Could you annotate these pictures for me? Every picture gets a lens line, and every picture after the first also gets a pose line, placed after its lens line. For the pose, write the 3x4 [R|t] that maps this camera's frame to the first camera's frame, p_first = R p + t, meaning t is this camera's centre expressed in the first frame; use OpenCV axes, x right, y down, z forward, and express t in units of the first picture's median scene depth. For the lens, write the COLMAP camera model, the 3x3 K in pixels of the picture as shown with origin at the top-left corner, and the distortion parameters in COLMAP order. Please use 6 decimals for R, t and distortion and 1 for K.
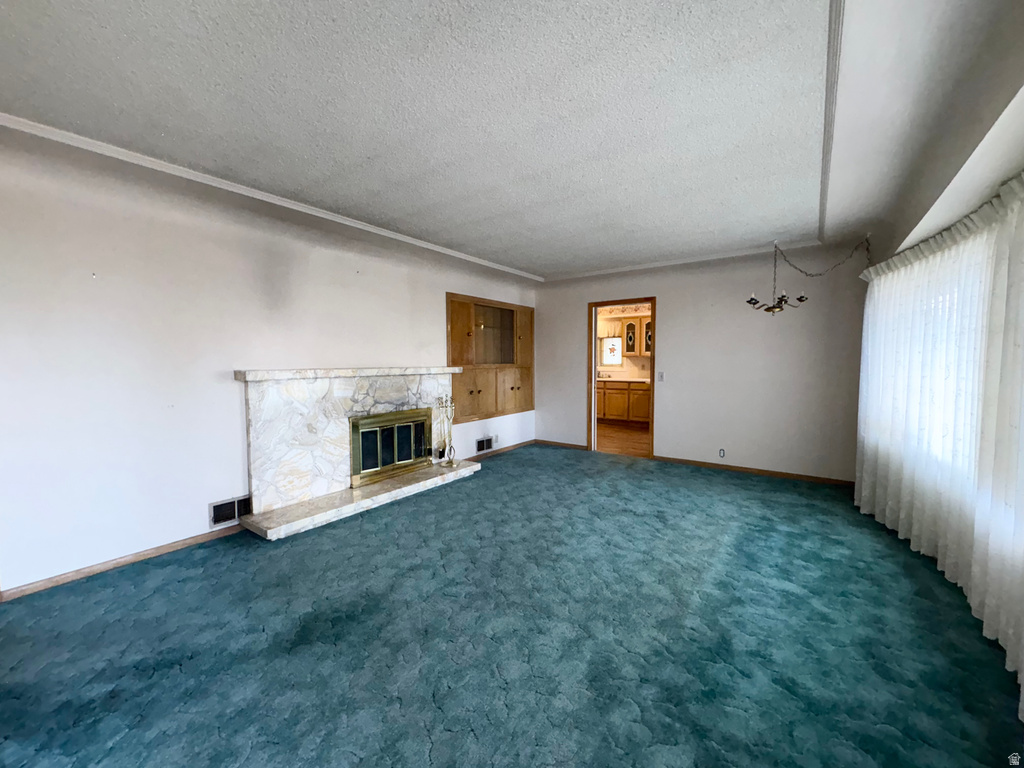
lens RADIAL K [[408.3, 0, 521.6], [0, 408.3, 383.6], [0, 0, 1]] dist [0.000502, 0.000008]
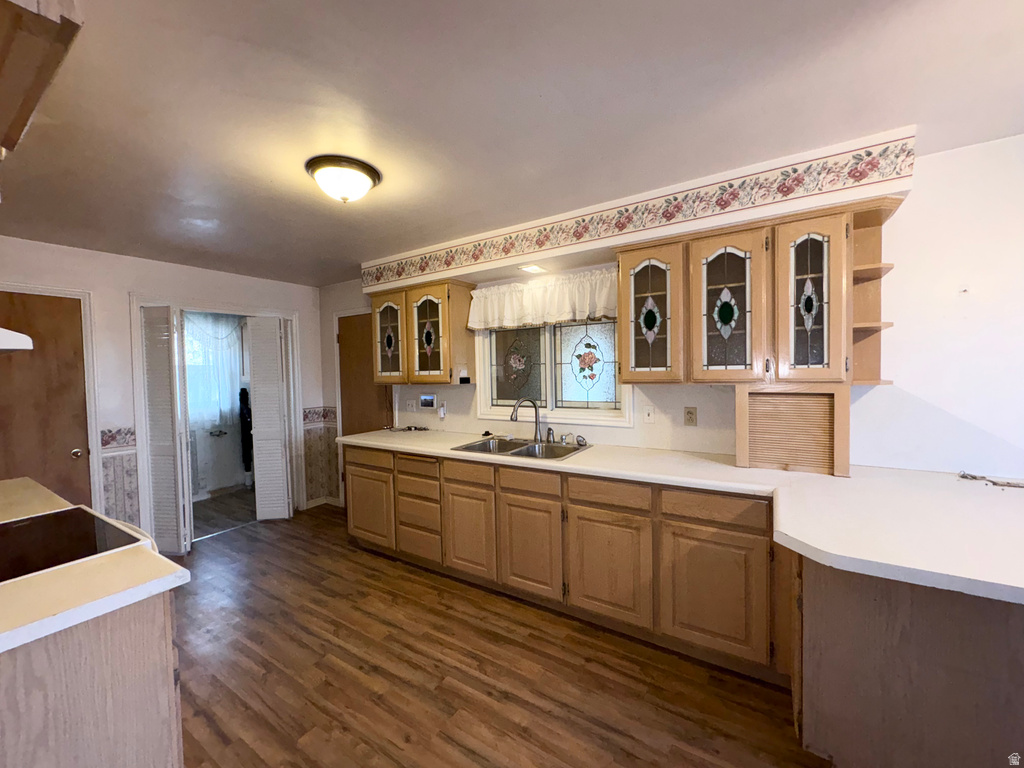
lens RADIAL K [[408.3, 0, 514.6], [0, 408.3, 382.4], [0, 0, 1]] dist [0.000502, 0.000008]
pose [[0.998691, -0.019121, 0.047446, 0.316984], [0.020416, 0.999428, -0.026975, -0.121977], [-0.046903, 0.027908, 0.998510, 1.446326]]
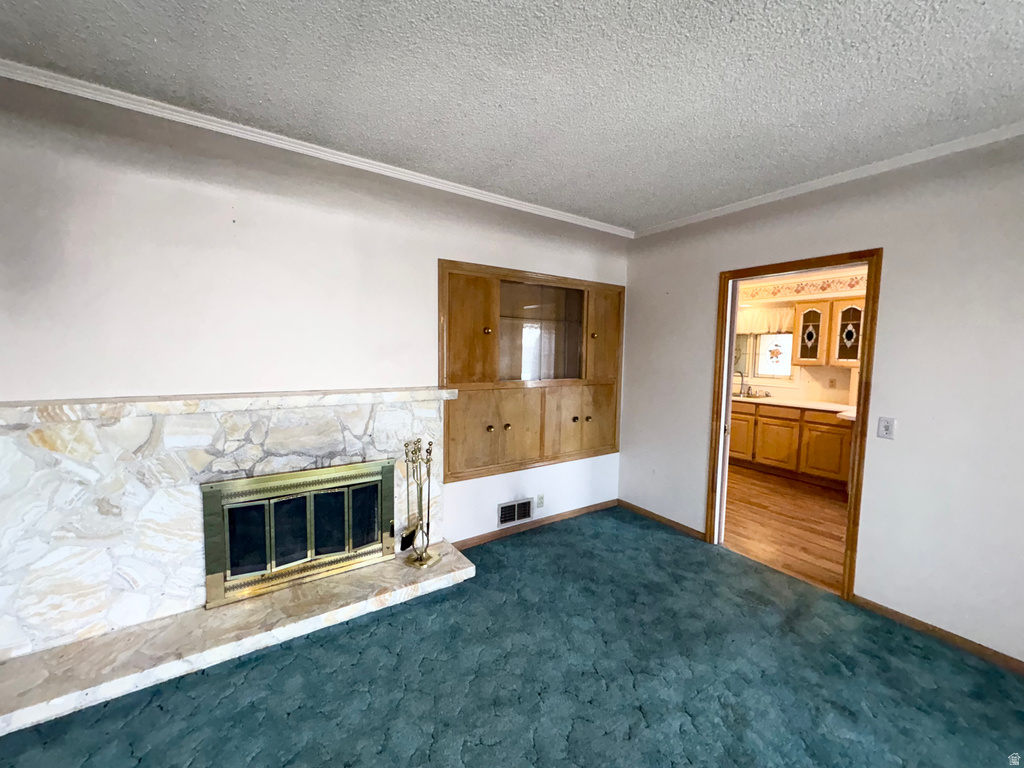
lens RADIAL K [[408.3, 0, 514.0], [0, 408.3, 380.8], [0, 0, 1]] dist [0.000502, 0.000008]
pose [[0.934523, 0.049385, -0.352461, 0.146917], [-0.043675, 0.998754, 0.024140, -0.079011], [0.353214, -0.007166, 0.935515, 0.557323]]
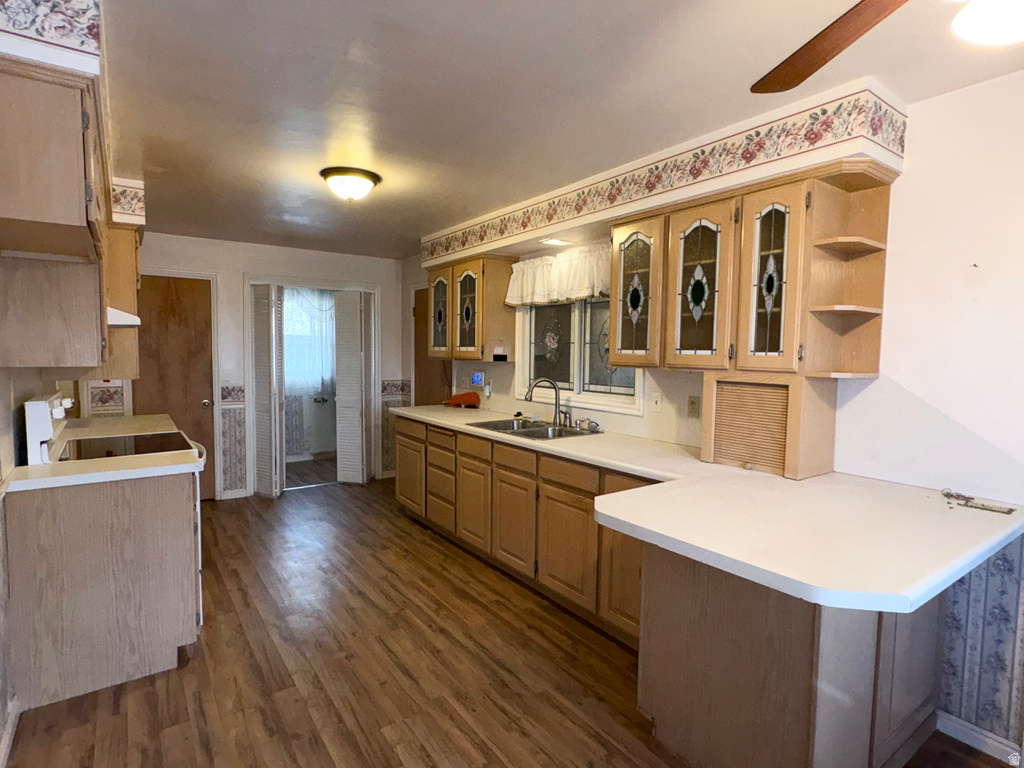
lens RADIAL K [[541.4, 0, 512.6], [0, 541.4, 383.6], [0, 0, 1]] dist [0.000838, 0.000709]
pose [[0.945135, 0.036239, -0.324664, 0.616700], [-0.034908, 0.999341, 0.009927, -0.111909], [0.324810, 0.001951, 0.945777, 1.286485]]
